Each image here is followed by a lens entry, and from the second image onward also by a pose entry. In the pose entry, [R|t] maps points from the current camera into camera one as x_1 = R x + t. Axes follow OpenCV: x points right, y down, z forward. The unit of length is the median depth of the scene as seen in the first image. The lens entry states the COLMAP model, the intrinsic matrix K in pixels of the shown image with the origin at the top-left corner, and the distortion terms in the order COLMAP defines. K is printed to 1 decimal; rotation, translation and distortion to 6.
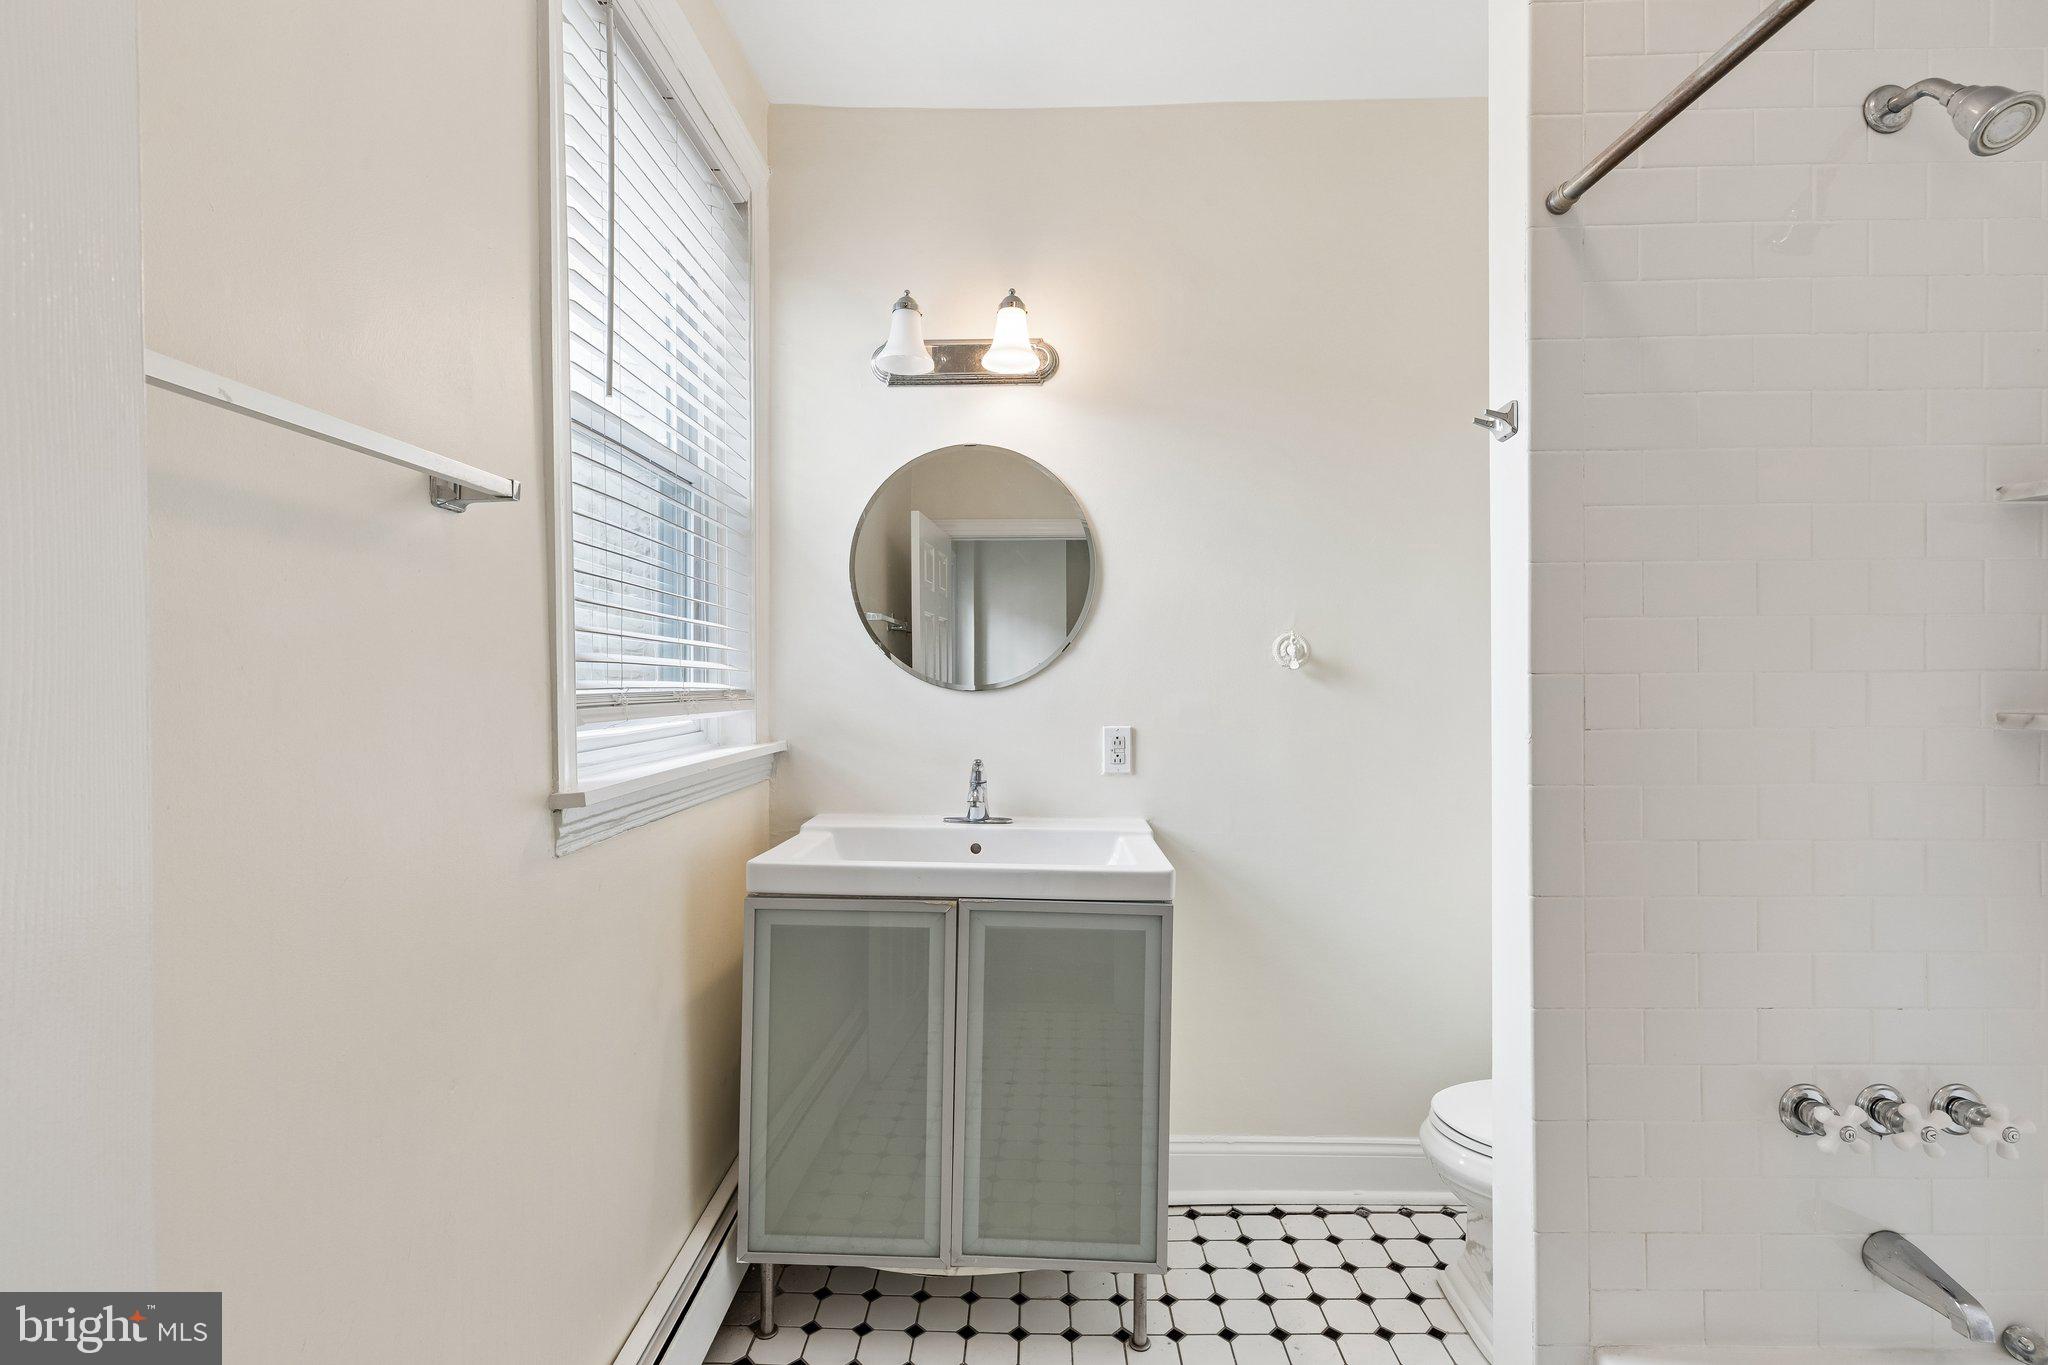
lens RADIAL K [[932.4, 0, 1021.2], [0, 932.4, 671.5], [0, 0, 1]] dist [0.012239, -0.002734]
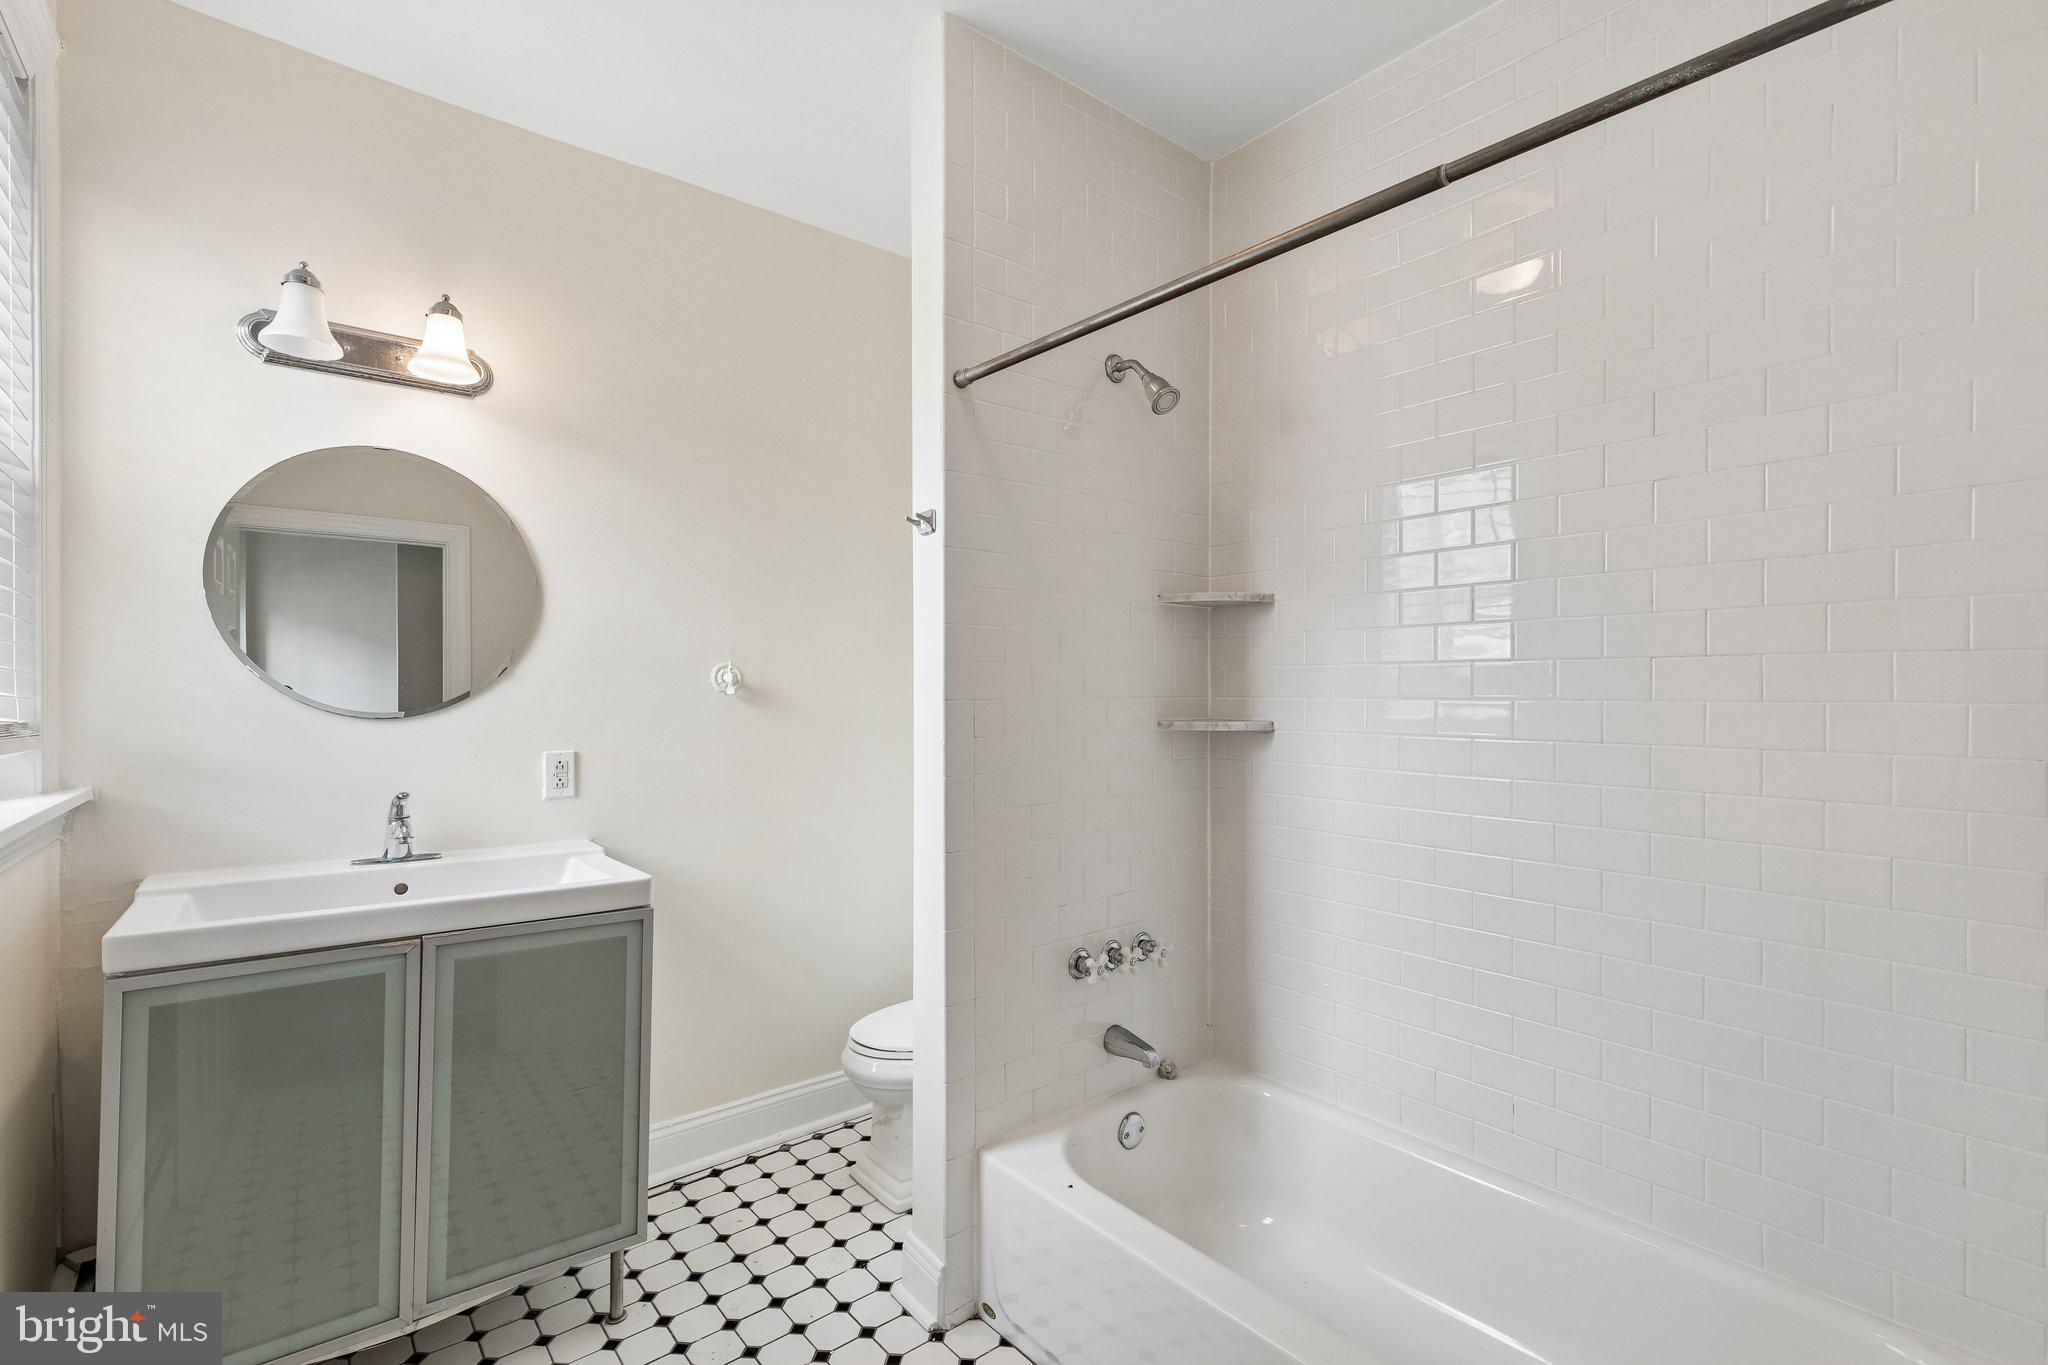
lens RADIAL K [[932.4, 0, 1023.1], [0, 932.4, 692.1], [0, 0, 1]] dist [0.012239, -0.002734]
pose [[0.762496, -0.000097, 0.646993, -0.206207], [-0.001361, 0.999998, 0.001754, -0.009217], [-0.646991, -0.002218, 0.762494, -0.124572]]
